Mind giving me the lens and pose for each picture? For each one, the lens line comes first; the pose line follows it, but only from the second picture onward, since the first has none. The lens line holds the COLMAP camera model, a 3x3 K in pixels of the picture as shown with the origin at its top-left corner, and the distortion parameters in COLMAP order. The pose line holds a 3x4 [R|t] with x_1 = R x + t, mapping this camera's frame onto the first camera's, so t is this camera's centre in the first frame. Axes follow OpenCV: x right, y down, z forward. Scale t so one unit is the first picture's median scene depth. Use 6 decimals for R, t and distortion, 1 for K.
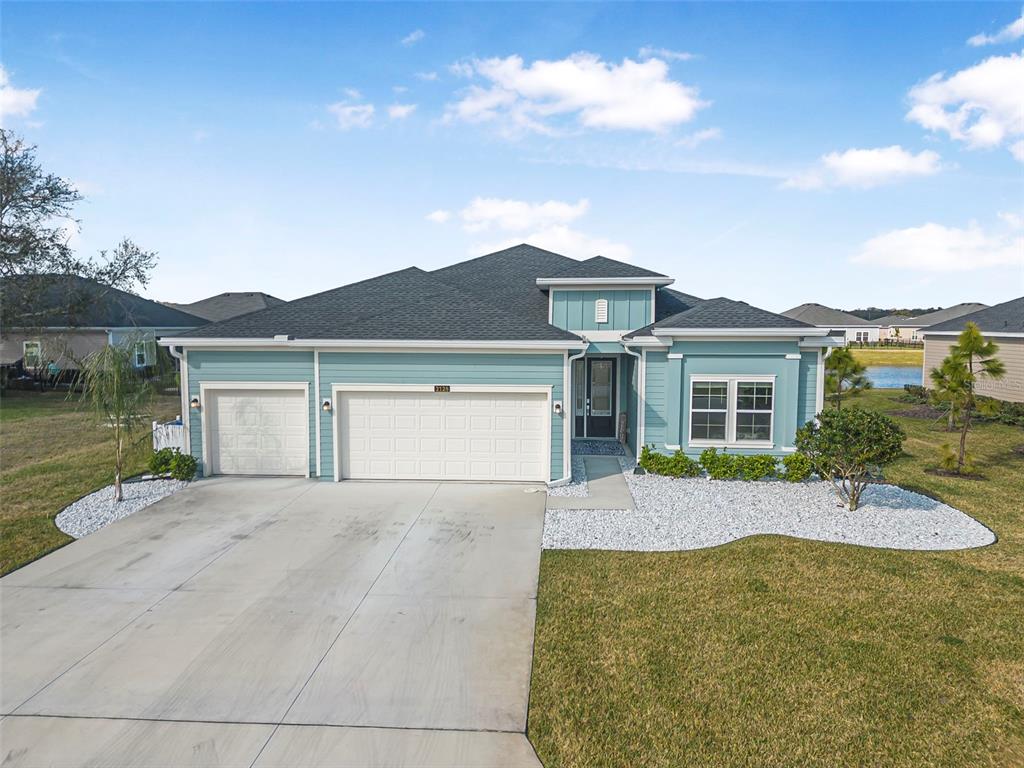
lens RADIAL K [[703.7, 0, 512.0], [0, 703.7, 384.0], [0, 0, 1]] dist [0.094083, -0.095072]
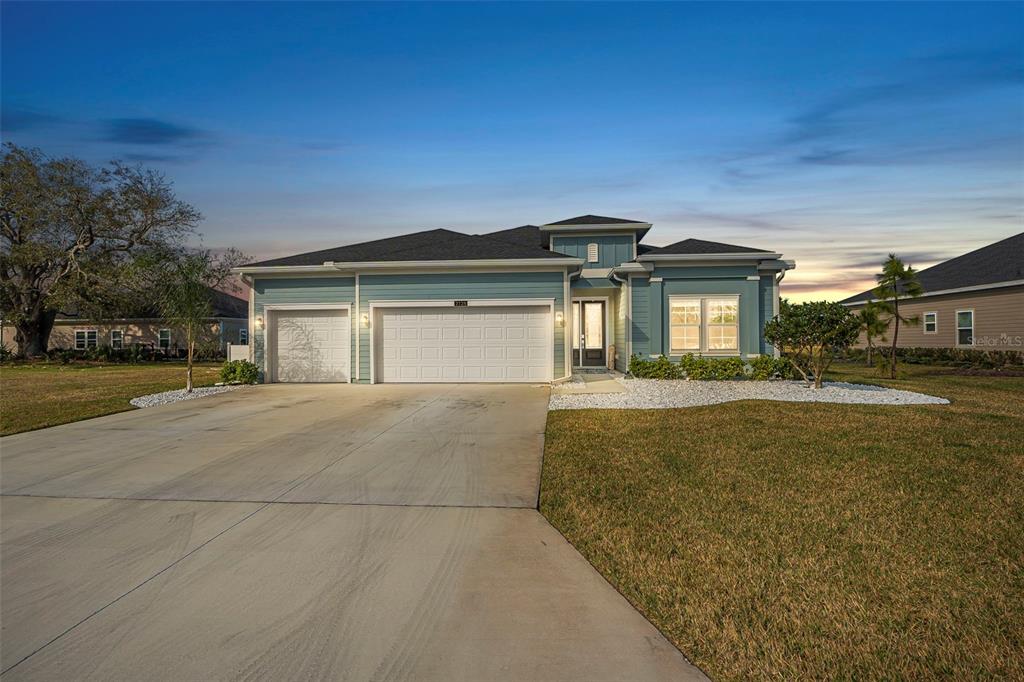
lens RADIAL K [[515.1, 0, 512.0], [0, 515.1, 341.0], [0, 0, 1]] dist [-0.009550, -0.000722]
pose [[0.999834, -0.009273, -0.015691, -0.000196], [0.007899, 0.996308, -0.085484, 0.137550], [0.016426, 0.085346, 0.996216, 0.137814]]
